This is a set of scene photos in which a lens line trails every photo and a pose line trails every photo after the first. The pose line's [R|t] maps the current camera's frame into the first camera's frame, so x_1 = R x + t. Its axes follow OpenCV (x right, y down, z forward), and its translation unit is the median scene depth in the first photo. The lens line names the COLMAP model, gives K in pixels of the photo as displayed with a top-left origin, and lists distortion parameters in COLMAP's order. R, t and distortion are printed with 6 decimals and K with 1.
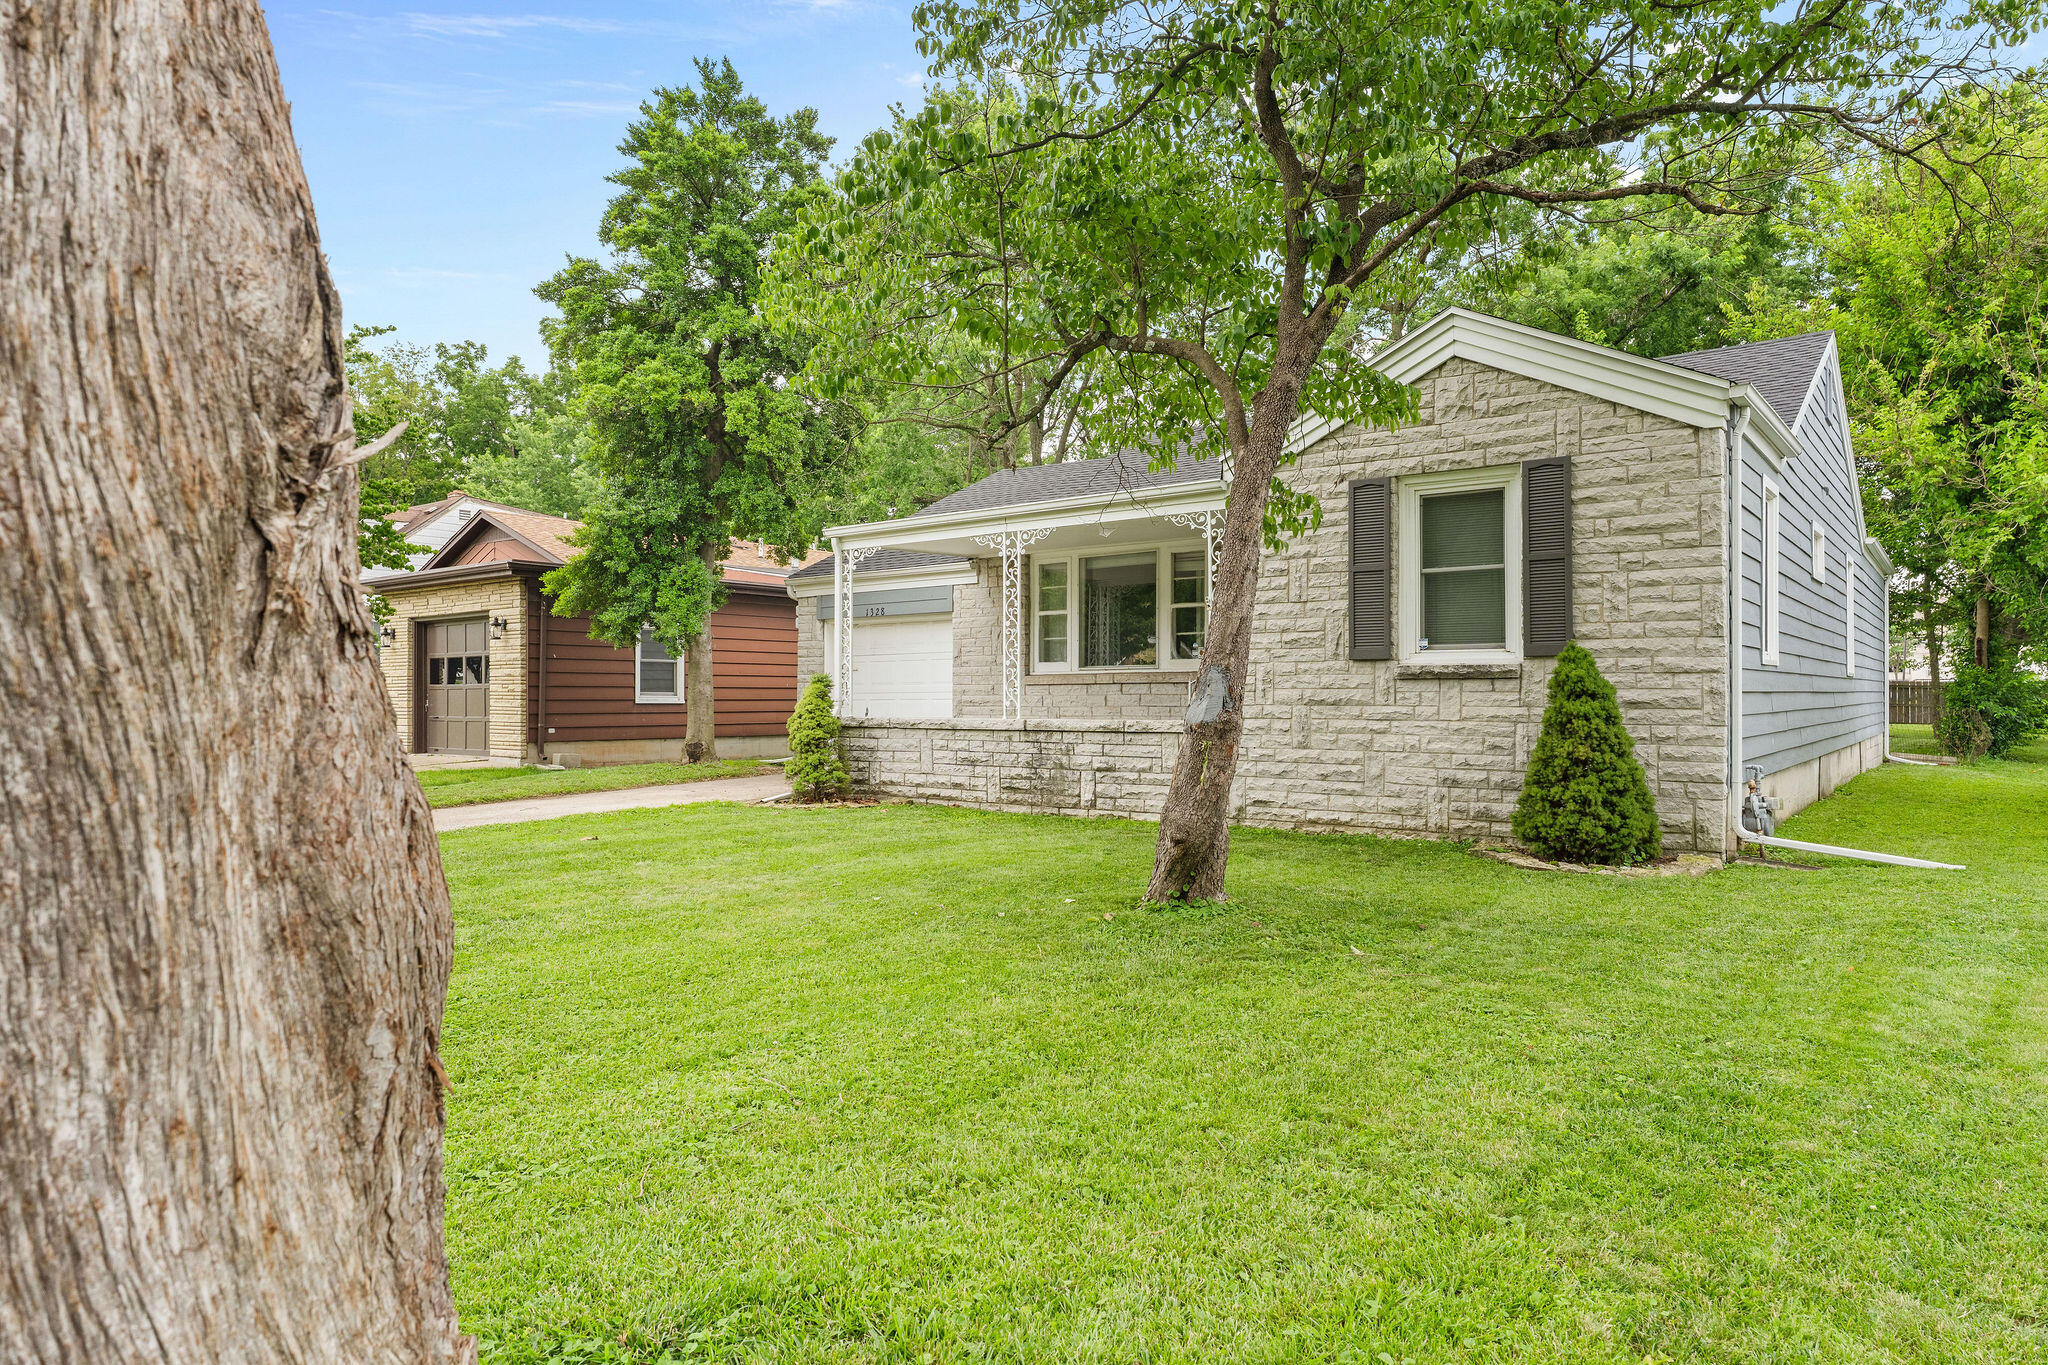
lens RADIAL K [[1261.1, 0, 1021.3], [0, 1261.1, 650.2], [0, 0, 1]] dist [-0.001450, 0.001861]
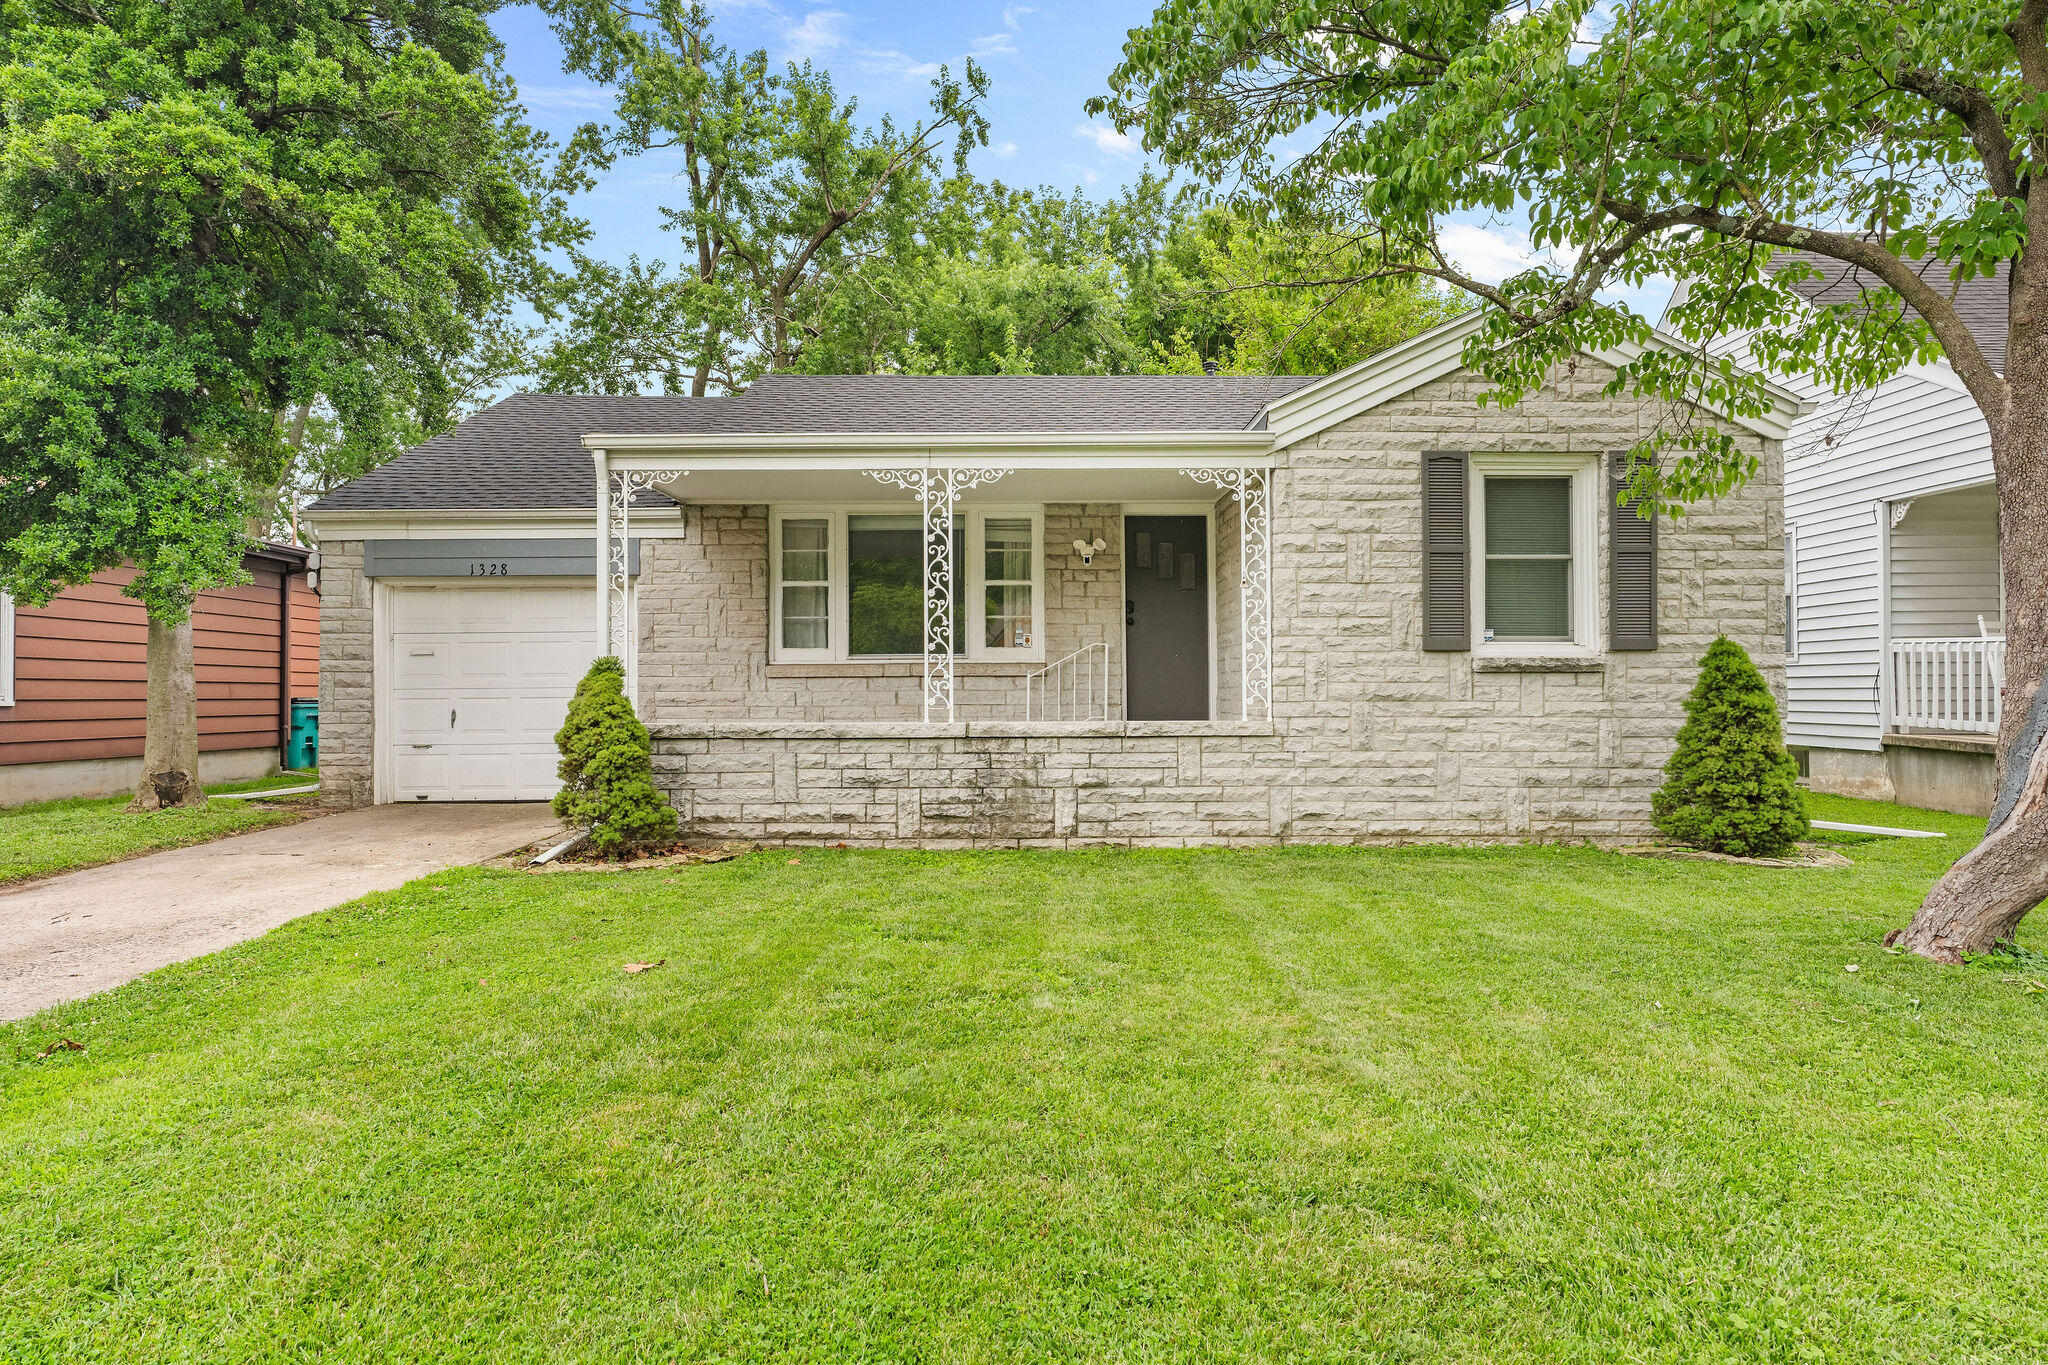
lens RADIAL K [[1261.1, 0, 1021.3], [0, 1261.1, 650.2], [0, 0, 1]] dist [-0.001450, 0.001861]
pose [[0.780437, 0.020997, 0.624882, -0.517554], [-0.021156, 0.999750, -0.007171, 0.019786], [-0.624877, -0.007624, 0.780686, 0.474364]]
